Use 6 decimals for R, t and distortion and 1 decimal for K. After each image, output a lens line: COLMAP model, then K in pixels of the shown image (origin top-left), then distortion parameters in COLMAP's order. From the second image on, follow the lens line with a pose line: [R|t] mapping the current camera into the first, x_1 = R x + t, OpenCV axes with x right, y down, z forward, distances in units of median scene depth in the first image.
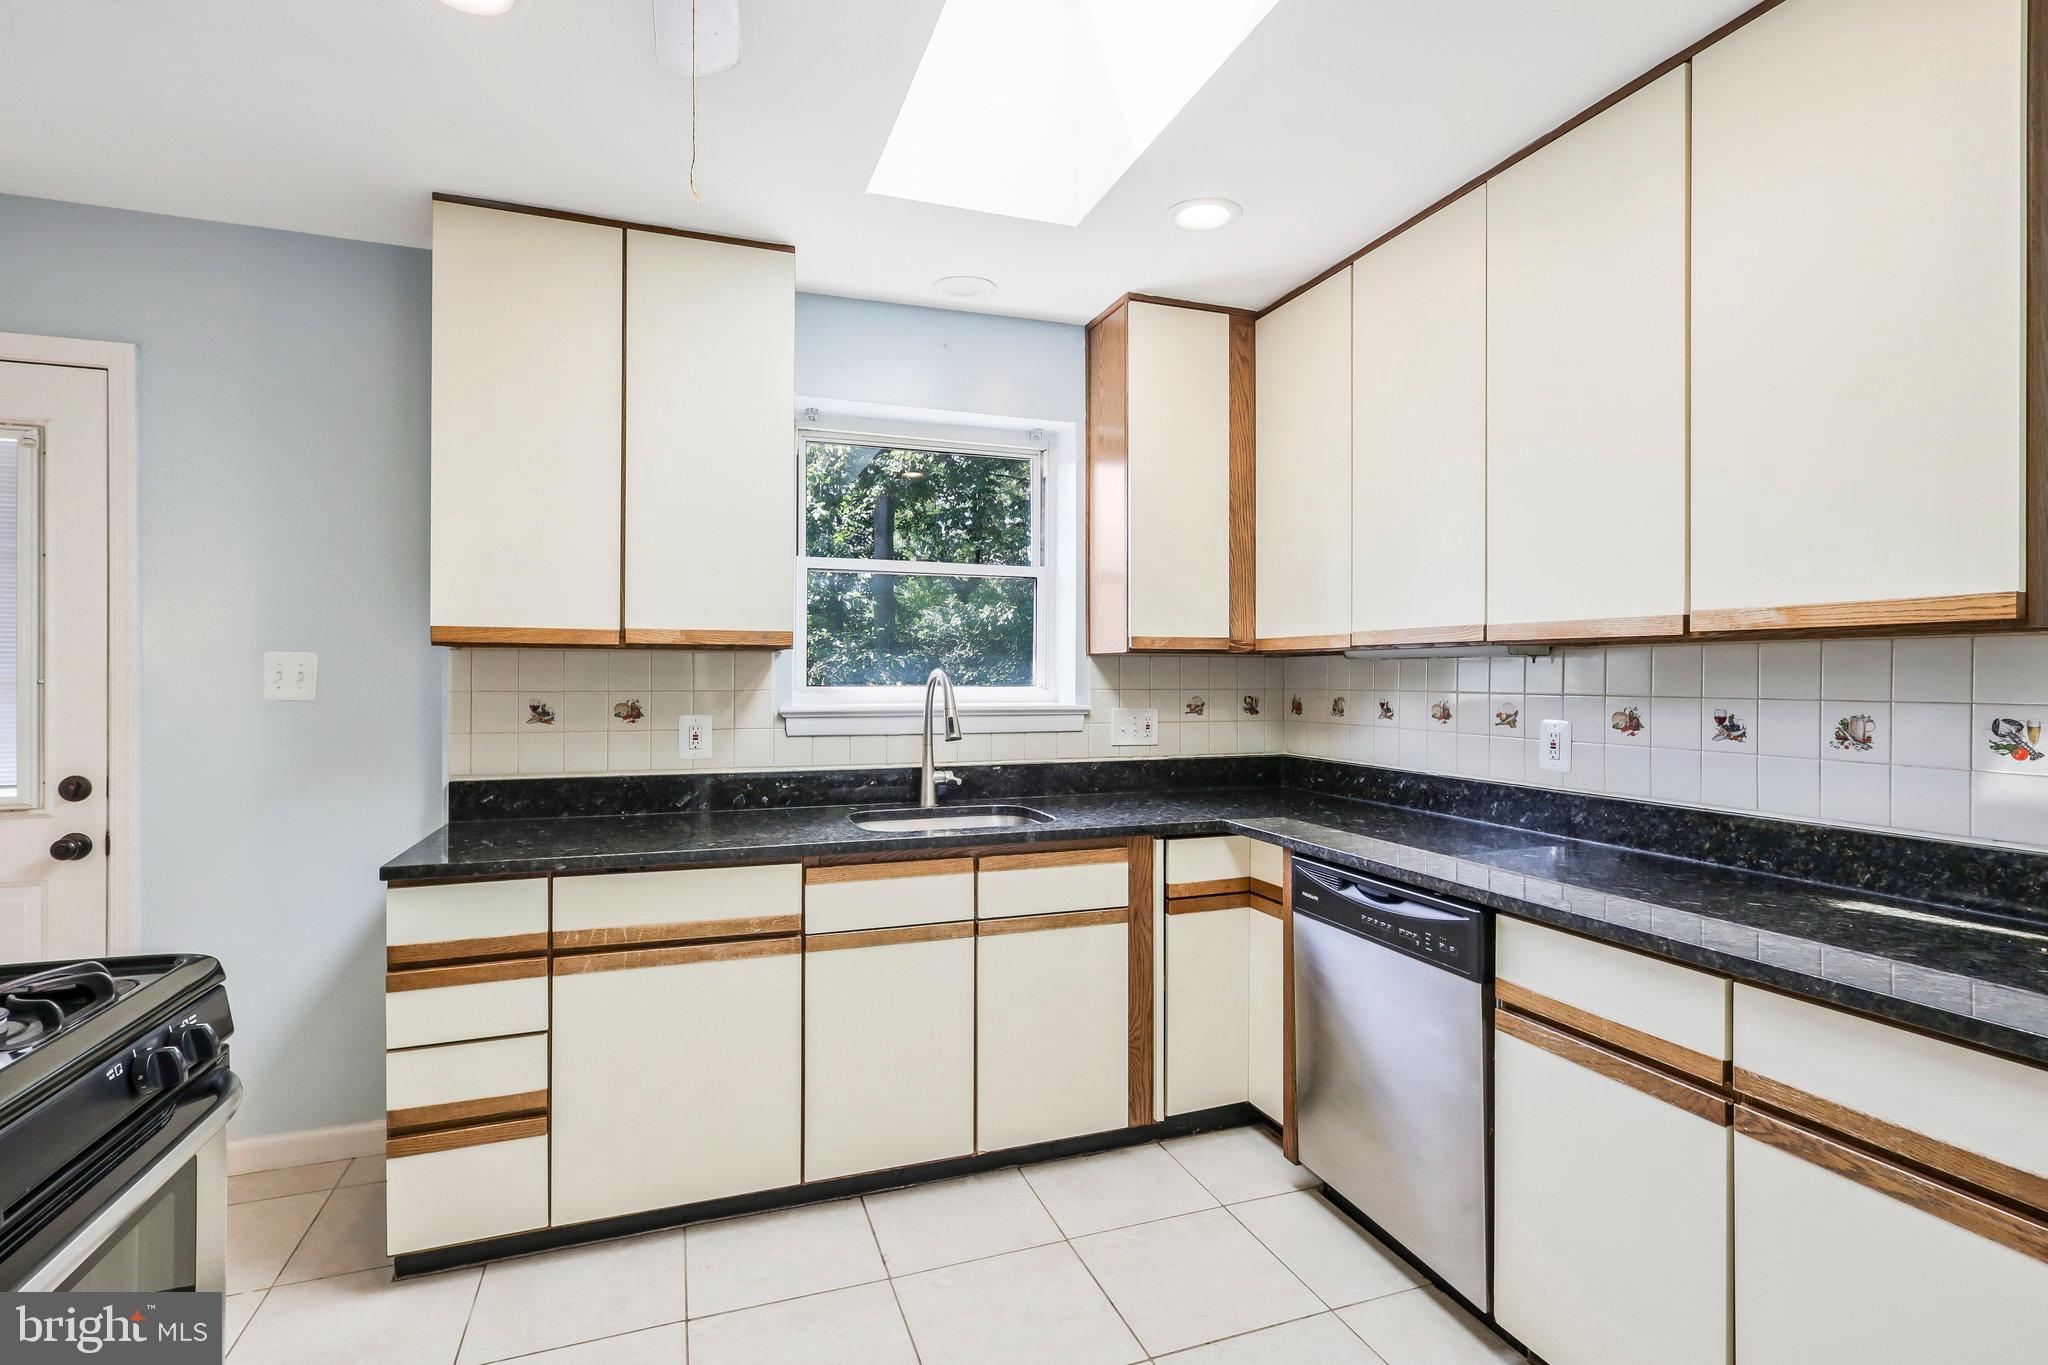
lens RADIAL K [[957.5, 0, 1023.5], [0, 957.5, 675.0], [0, 0, 1]] dist [0.000557, -0.000061]
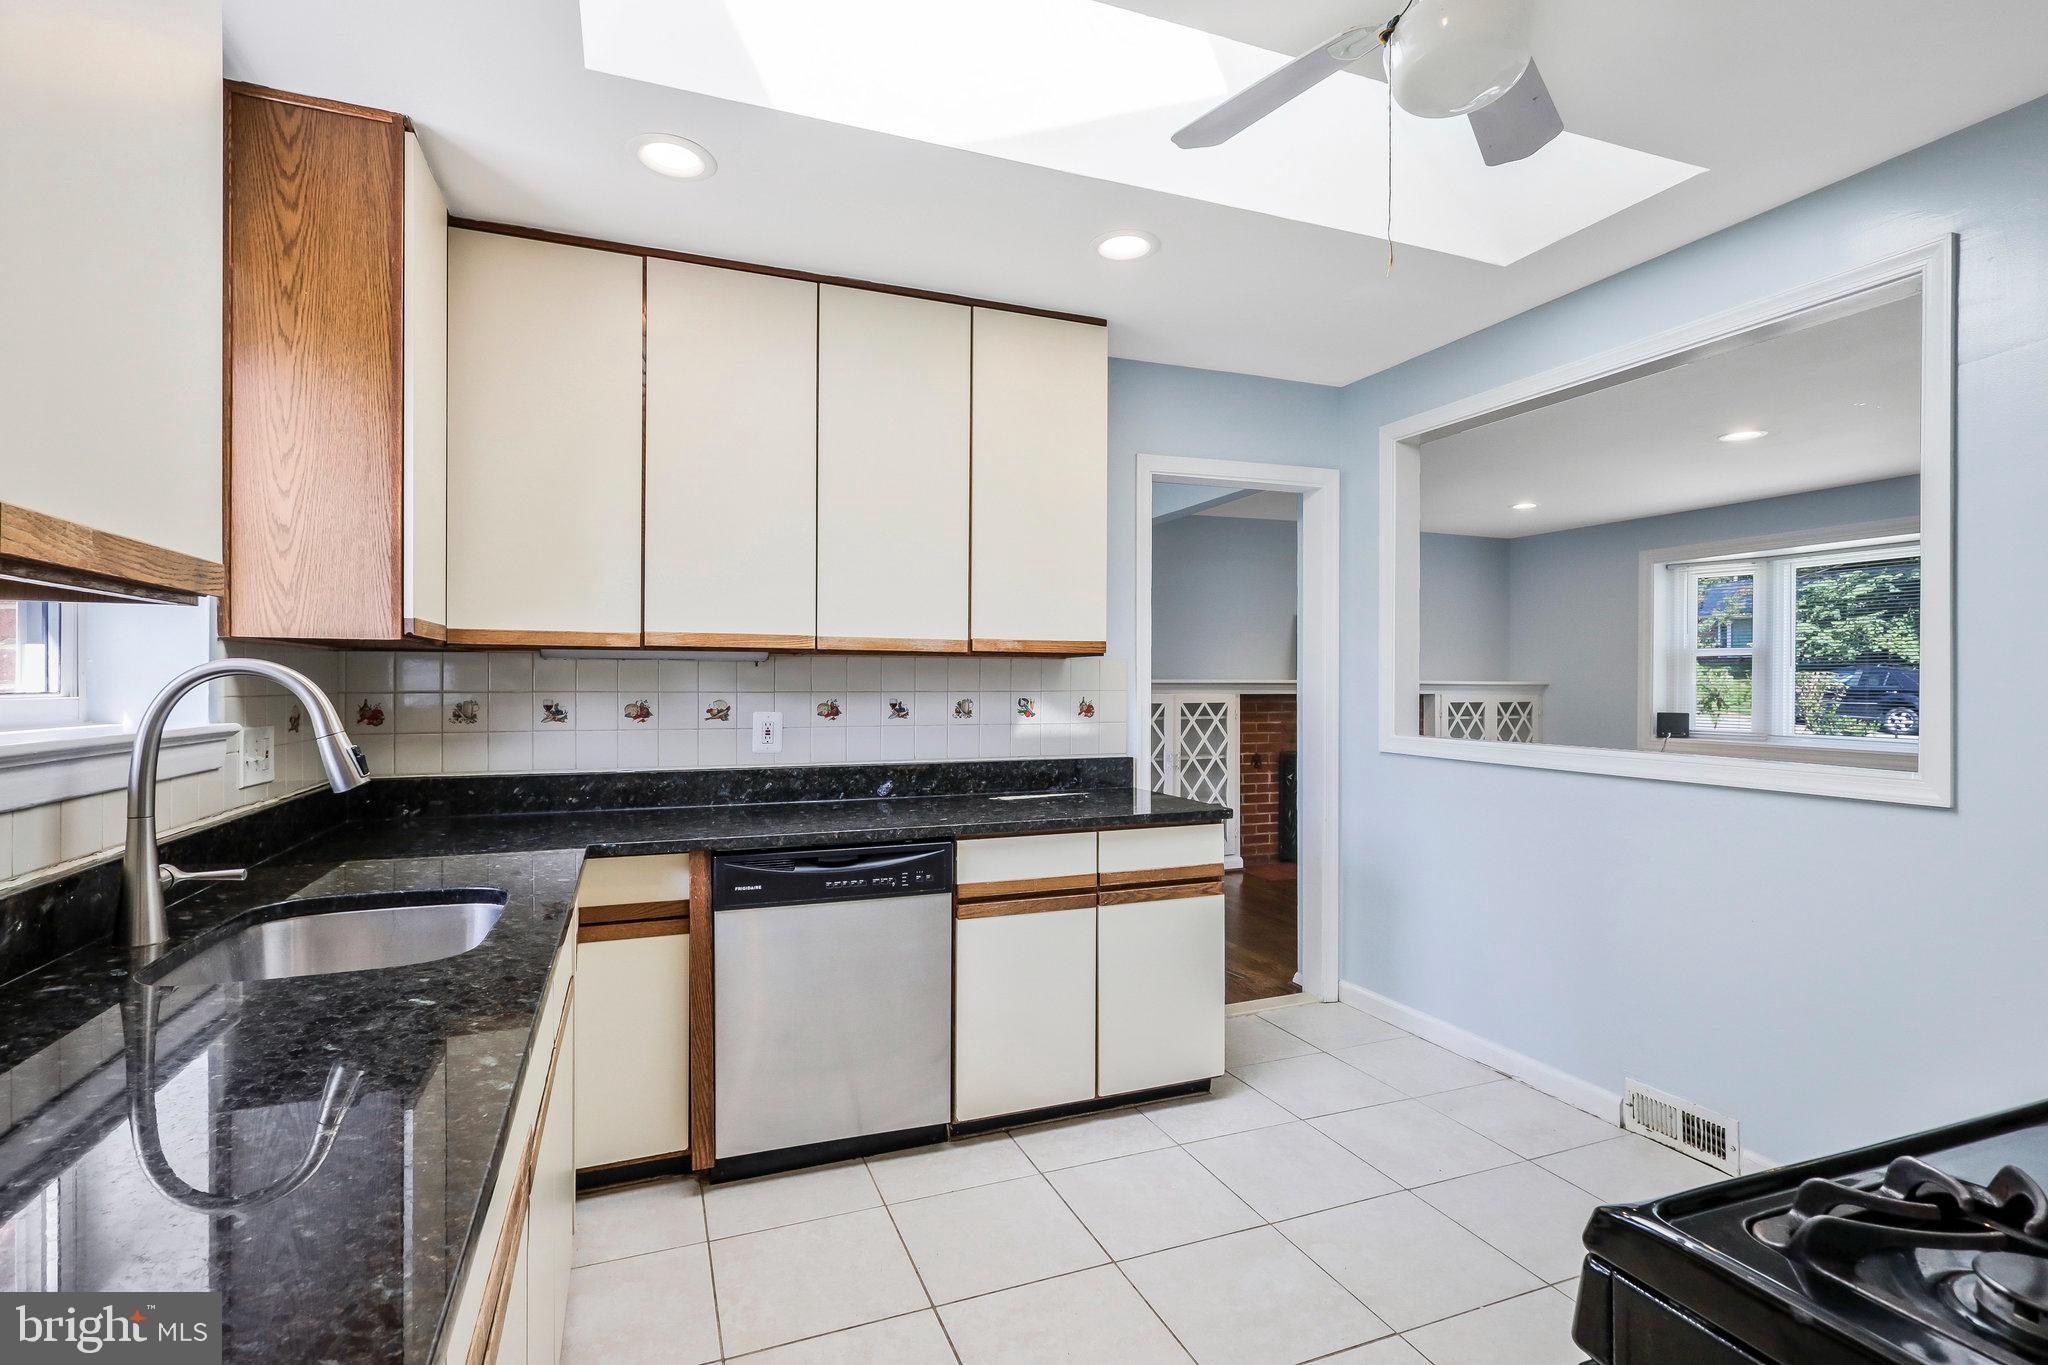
lens RADIAL K [[957.5, 0, 1027.0], [0, 957.5, 686.4], [0, 0, 1]] dist [0.000557, -0.000061]
pose [[-0.025885, -0.010316, 0.999612, -0.798263], [-0.003707, 0.999941, 0.010224, -0.000899], [-0.999658, -0.003441, -0.025921, 0.776584]]
